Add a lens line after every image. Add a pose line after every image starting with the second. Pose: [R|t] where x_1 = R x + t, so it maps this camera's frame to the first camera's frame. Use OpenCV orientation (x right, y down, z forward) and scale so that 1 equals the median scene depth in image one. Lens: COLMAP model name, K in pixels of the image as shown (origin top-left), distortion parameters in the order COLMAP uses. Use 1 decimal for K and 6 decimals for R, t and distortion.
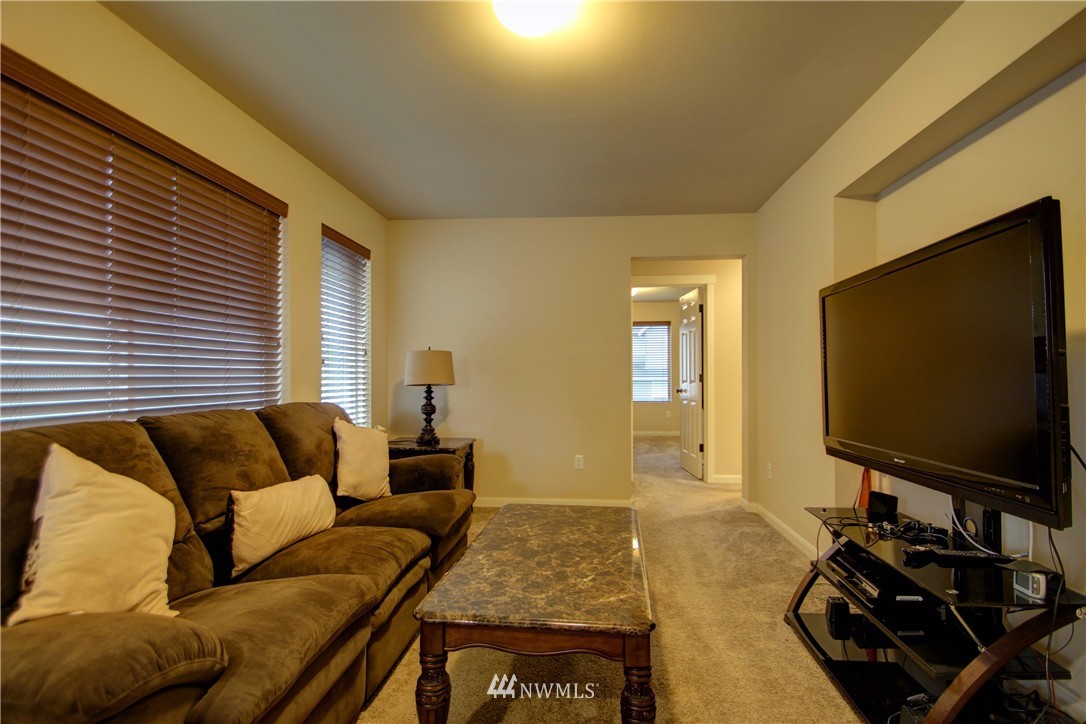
lens RADIAL K [[505.1, 0, 553.0], [0, 505.1, 372.9], [0, 0, 1]] dist [0.018475, -0.019950]
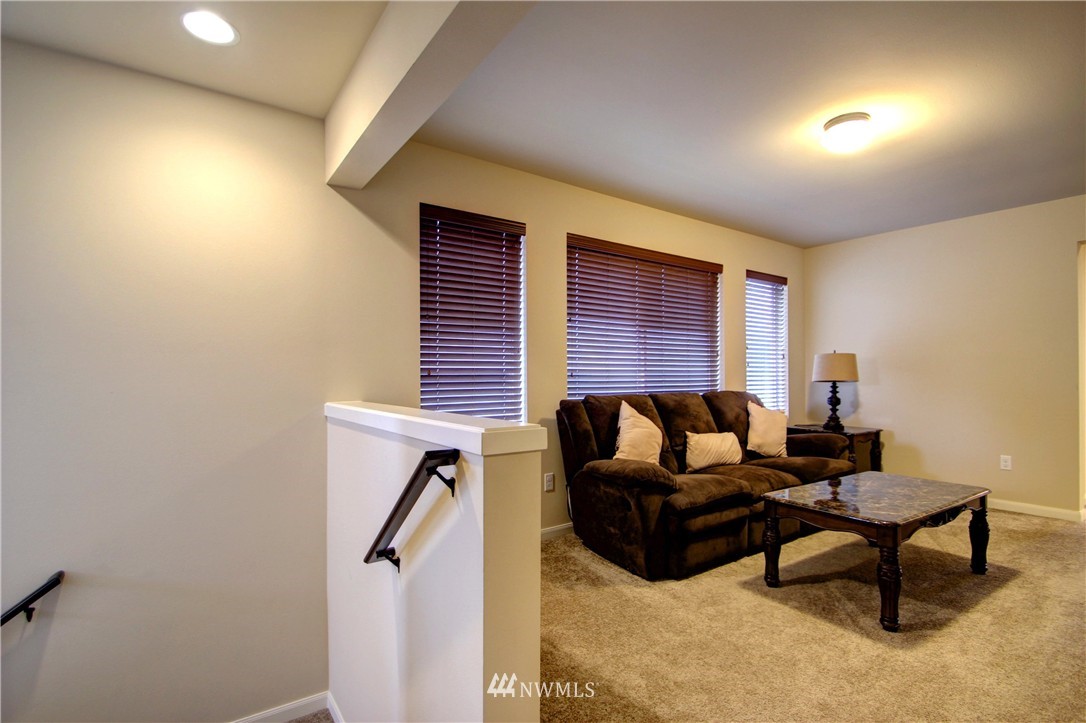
lens RADIAL K [[505.1, 0, 553.0], [0, 505.1, 372.4], [0, 0, 1]] dist [0.018475, -0.019950]
pose [[0.646684, -0.004404, -0.762746, 0.379347], [0.006527, 0.999979, -0.000240, -0.003256], [0.762730, -0.004823, 0.646699, -0.475598]]
